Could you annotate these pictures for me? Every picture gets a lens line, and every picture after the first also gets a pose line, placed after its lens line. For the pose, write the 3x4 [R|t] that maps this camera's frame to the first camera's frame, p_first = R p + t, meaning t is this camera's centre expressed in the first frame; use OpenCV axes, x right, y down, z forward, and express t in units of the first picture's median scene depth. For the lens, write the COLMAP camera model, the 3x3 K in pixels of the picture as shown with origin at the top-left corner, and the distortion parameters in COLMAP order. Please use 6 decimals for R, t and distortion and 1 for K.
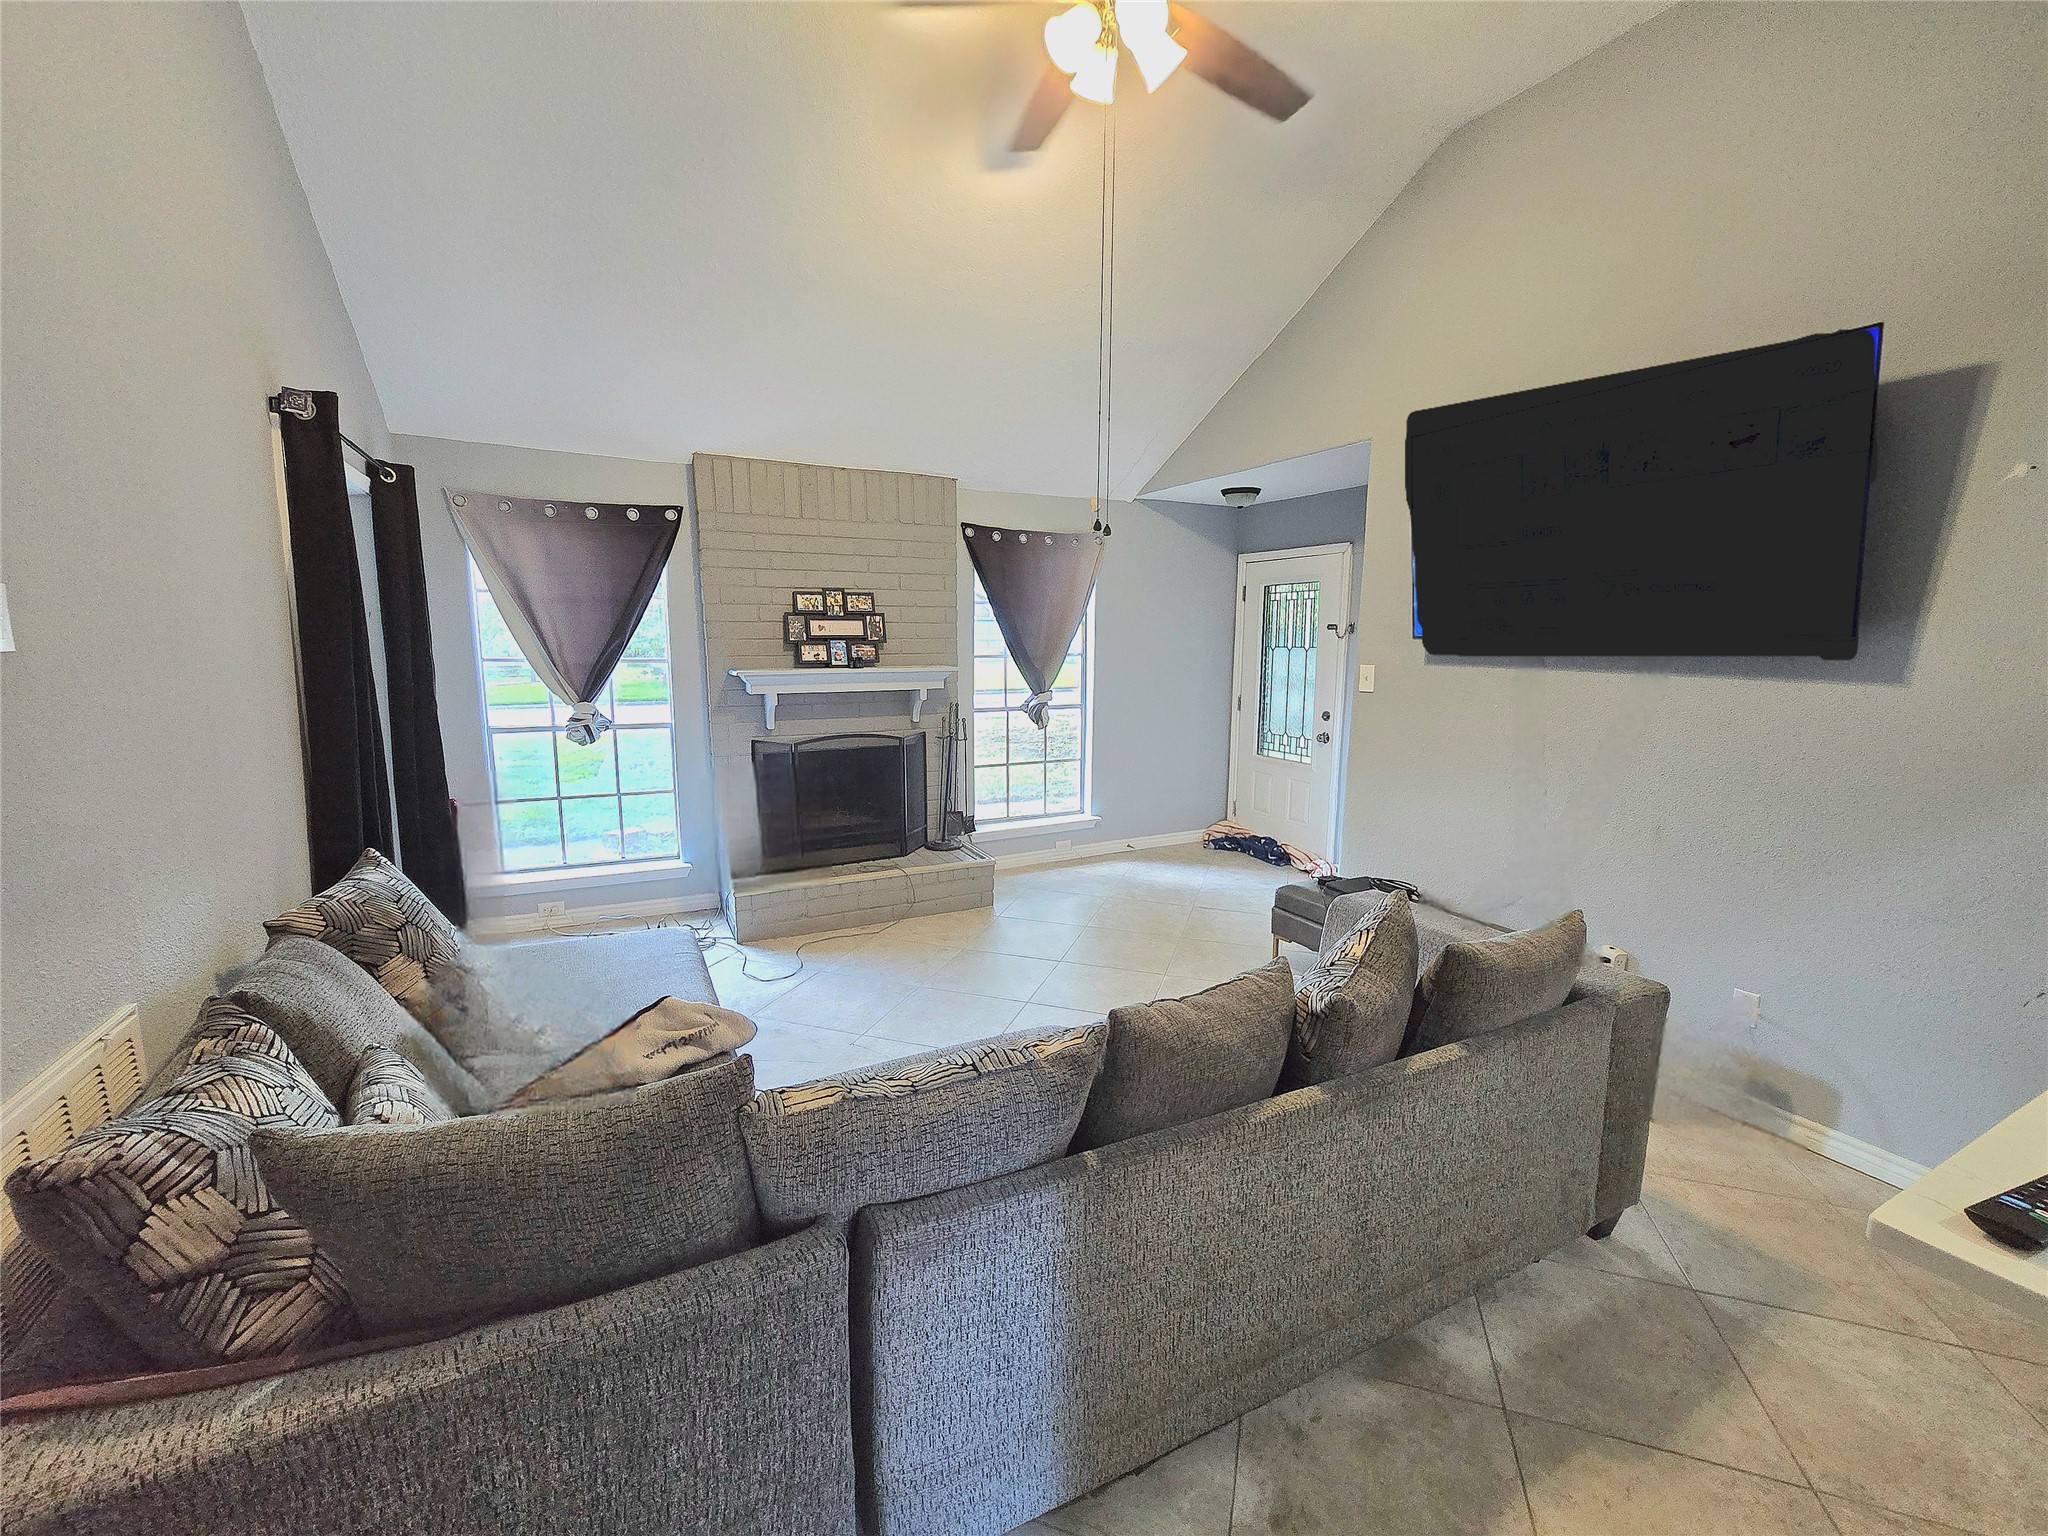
lens RADIAL K [[834.7, 0, 1026.8], [0, 834.7, 767.9], [0, 0, 1]] dist [0.004968, 0.000034]
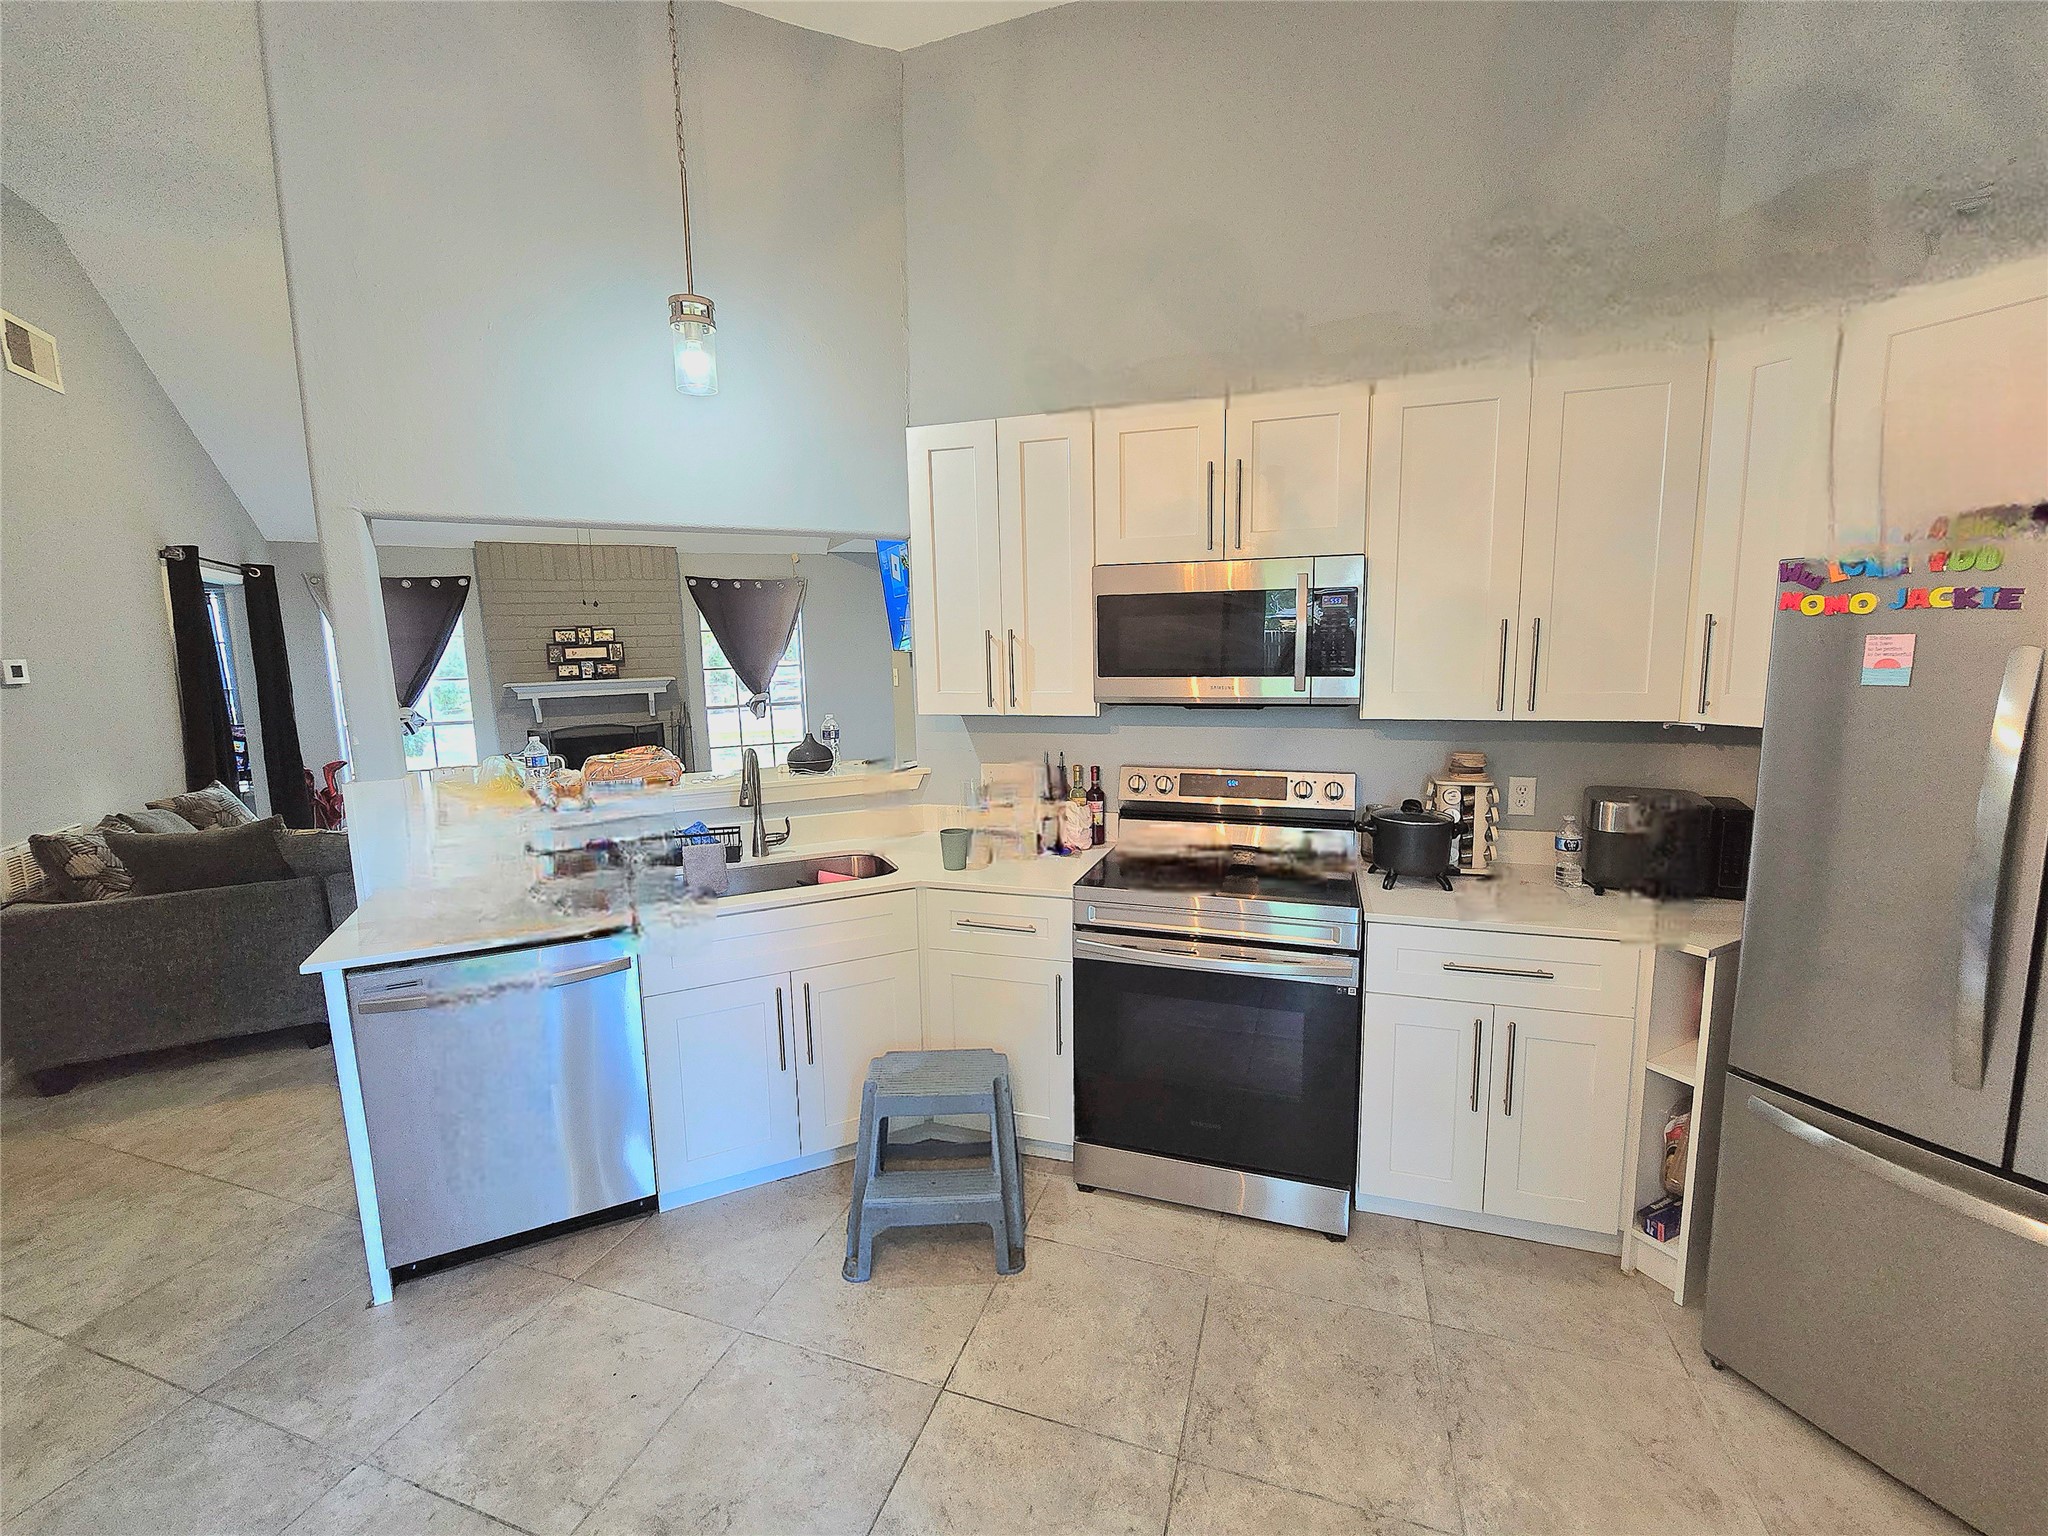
lens RADIAL K [[834.7, 0, 1023.0], [0, 834.7, 766.5], [0, 0, 1]] dist [0.004968, 0.000034]
pose [[0.999437, -0.027147, -0.019706, 0.571467], [0.026964, 0.999591, -0.009489, 0.067764], [0.019955, 0.008952, 0.999761, -0.460103]]
